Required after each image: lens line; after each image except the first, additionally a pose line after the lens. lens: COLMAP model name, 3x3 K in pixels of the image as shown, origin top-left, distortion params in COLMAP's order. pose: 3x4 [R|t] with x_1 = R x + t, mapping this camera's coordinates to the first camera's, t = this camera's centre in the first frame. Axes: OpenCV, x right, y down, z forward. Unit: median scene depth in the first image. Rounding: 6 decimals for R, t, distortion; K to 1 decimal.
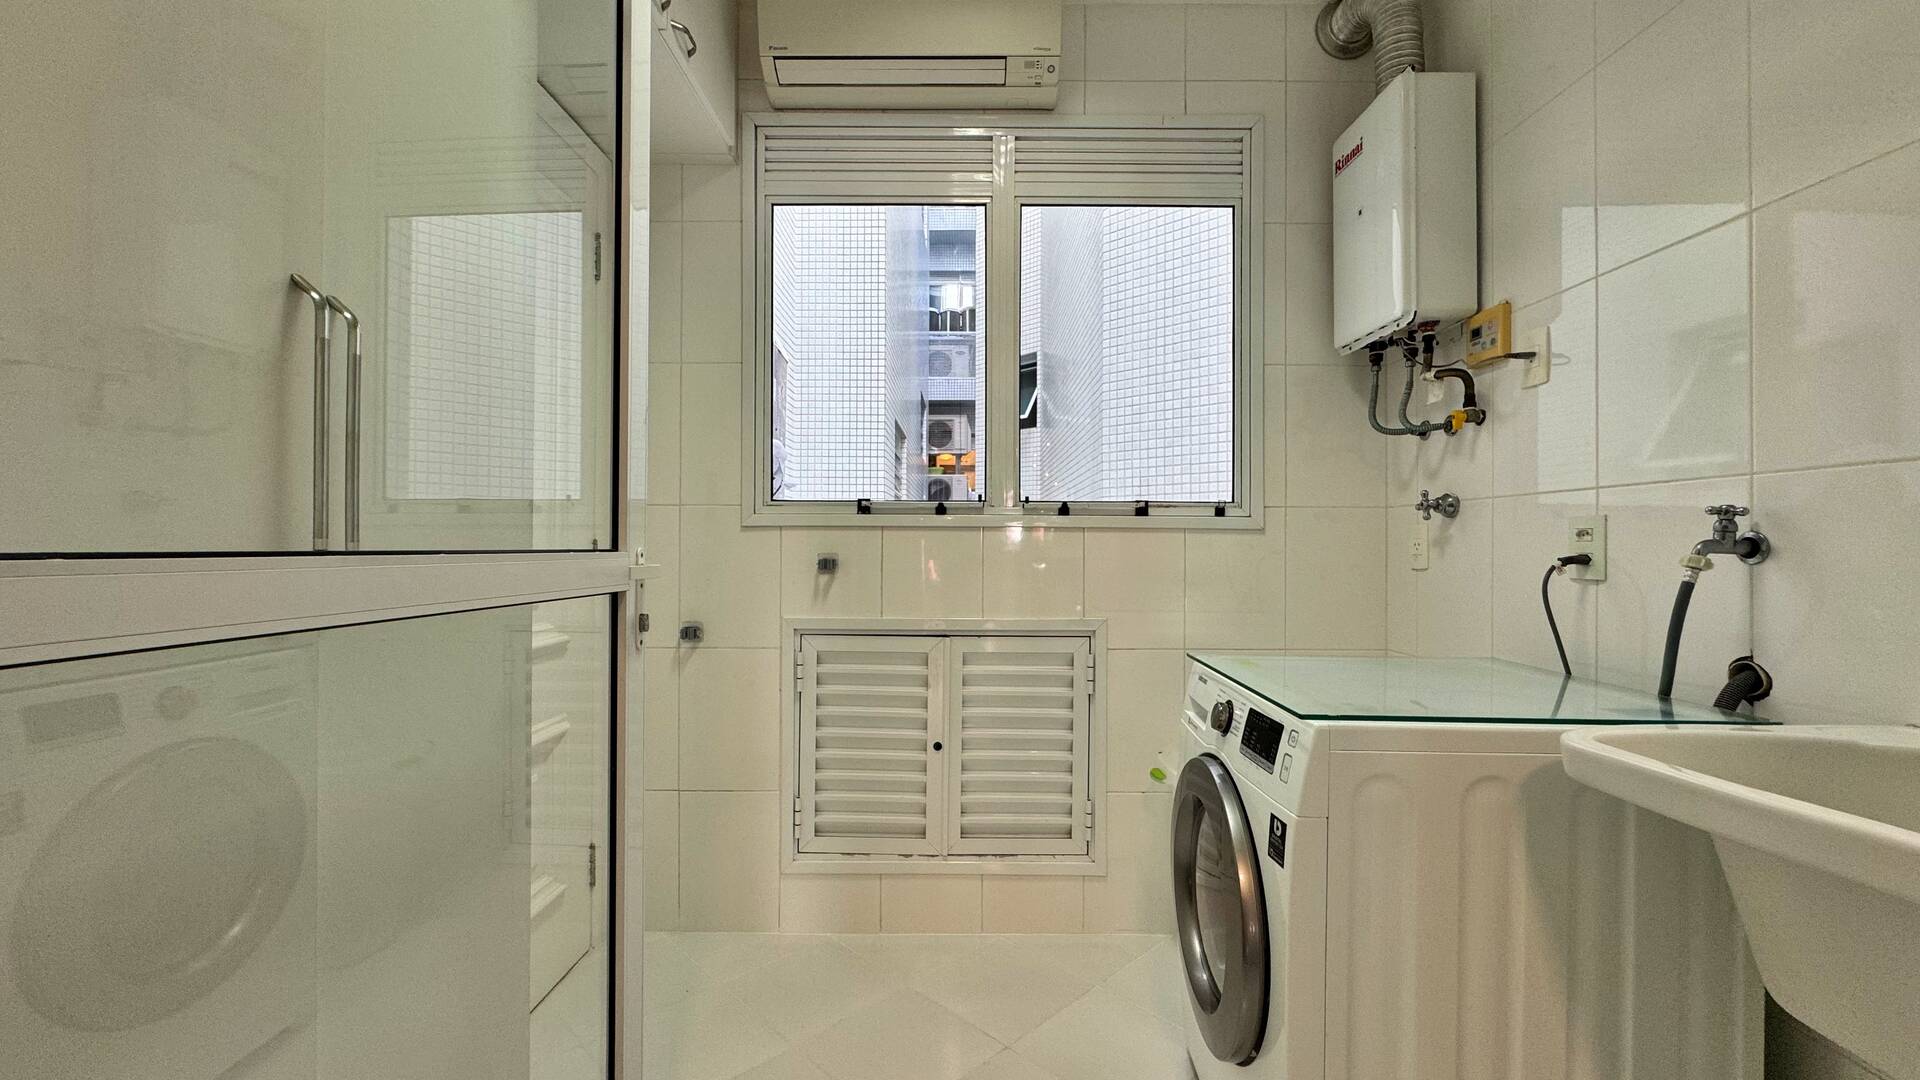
lens RADIAL K [[765.2, 0, 960.0], [0, 765.2, 540.0], [0, 0, 1]] dist [-0.001621, 0.000125]
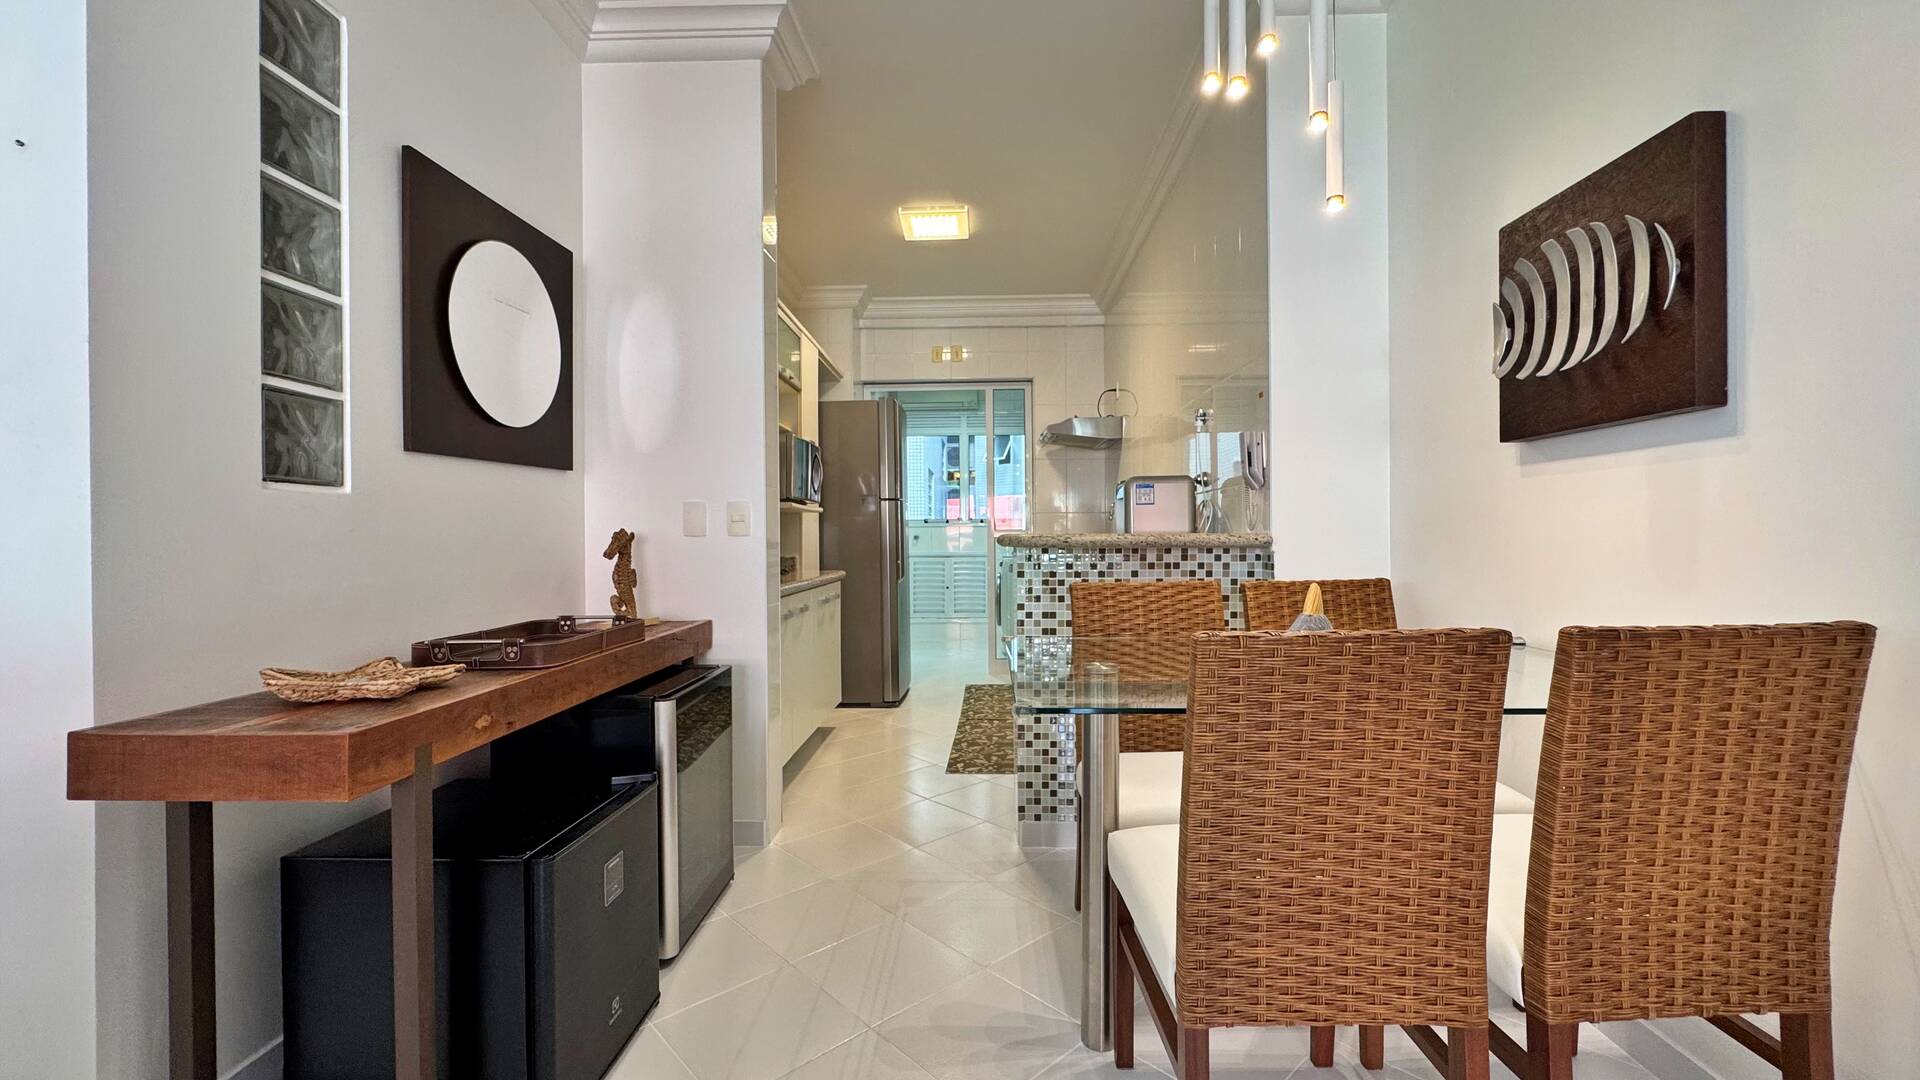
lens RADIAL K [[765.2, 0, 960.0], [0, 765.2, 540.0], [0, 0, 1]] dist [-0.001621, 0.000125]
pose [[0.999467, -0.011456, -0.030580, 0.140655], [0.011754, 0.999885, 0.009568, 0.012764], [0.030467, -0.009922, 0.999487, -2.558806]]
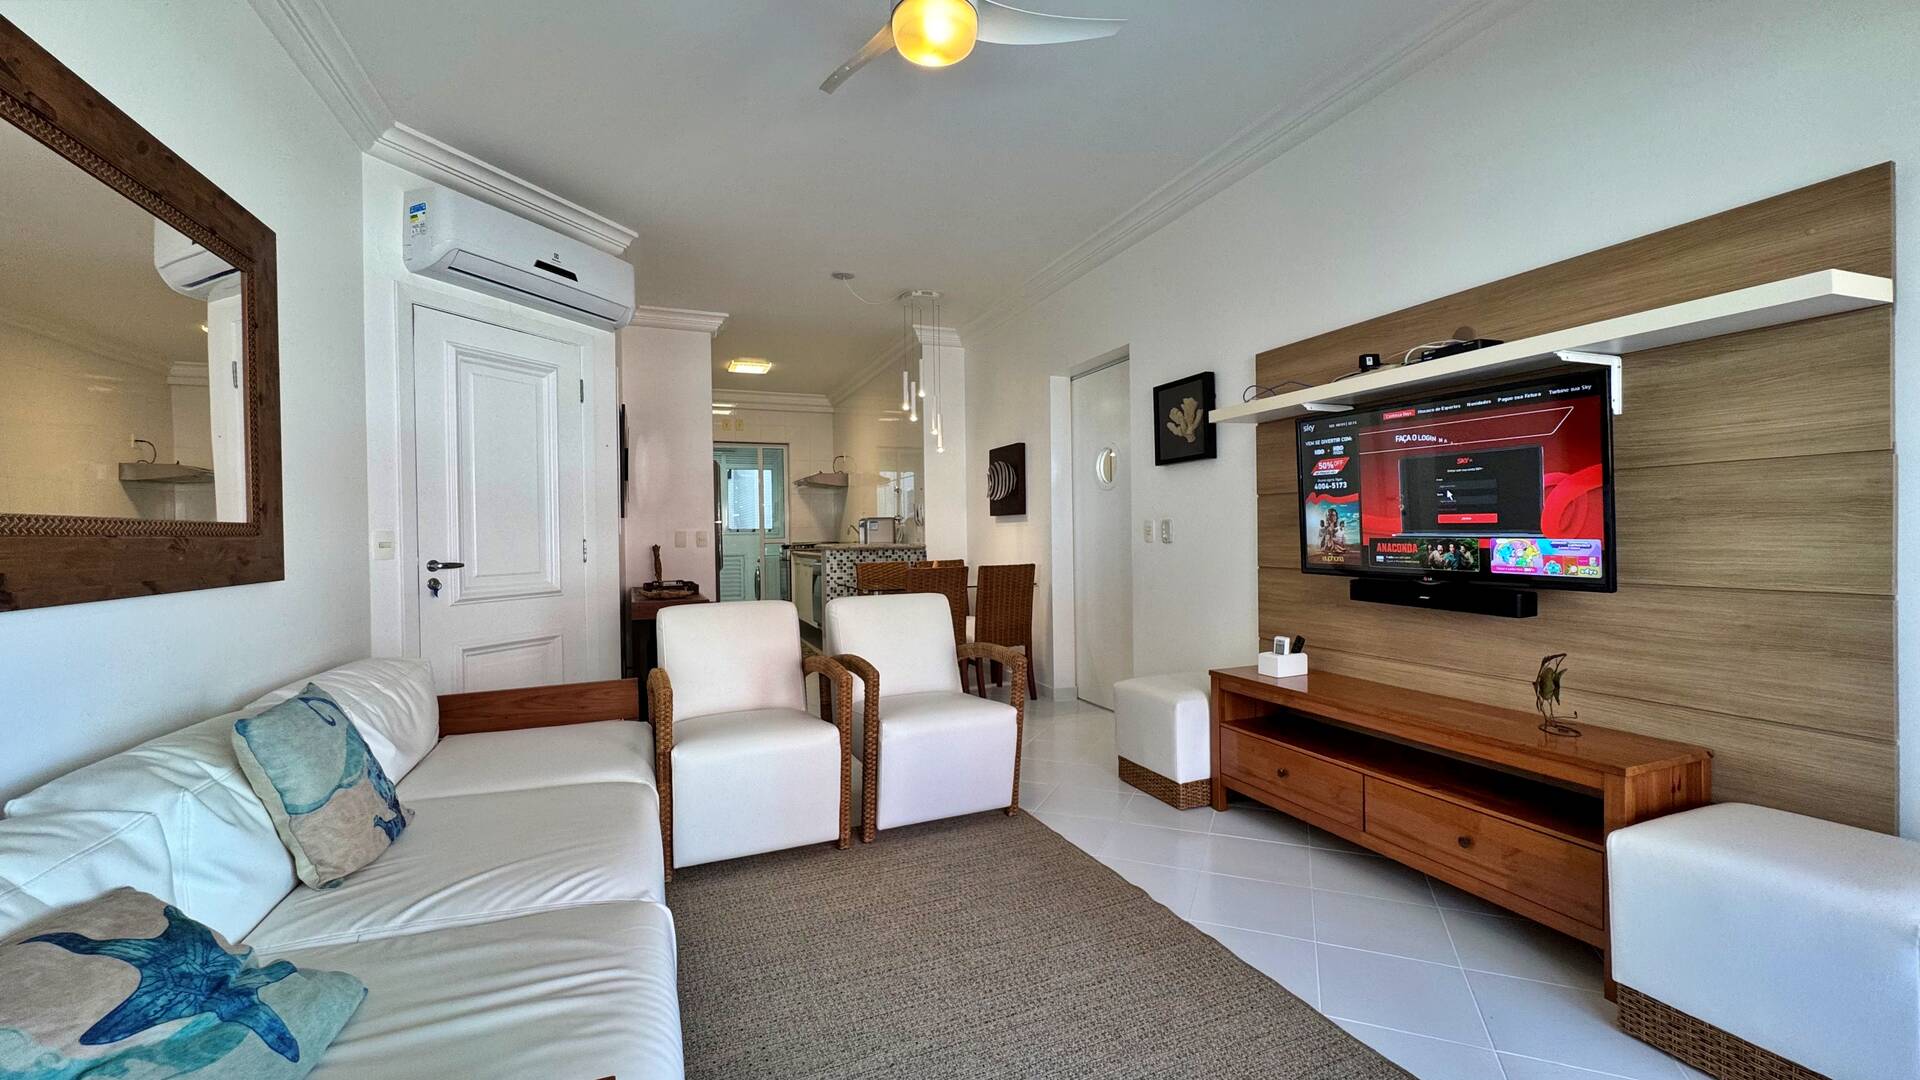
lens RADIAL K [[764.1, 0, 962.6], [0, 764.1, 540.1], [0, 0, 1]] dist [-0.001278, 0.000161]
pose [[0.923702, -0.020116, 0.382583, -0.418507], [0.014630, 0.999744, 0.017244, -0.041190], [-0.382832, -0.010331, 0.923760, -4.163705]]
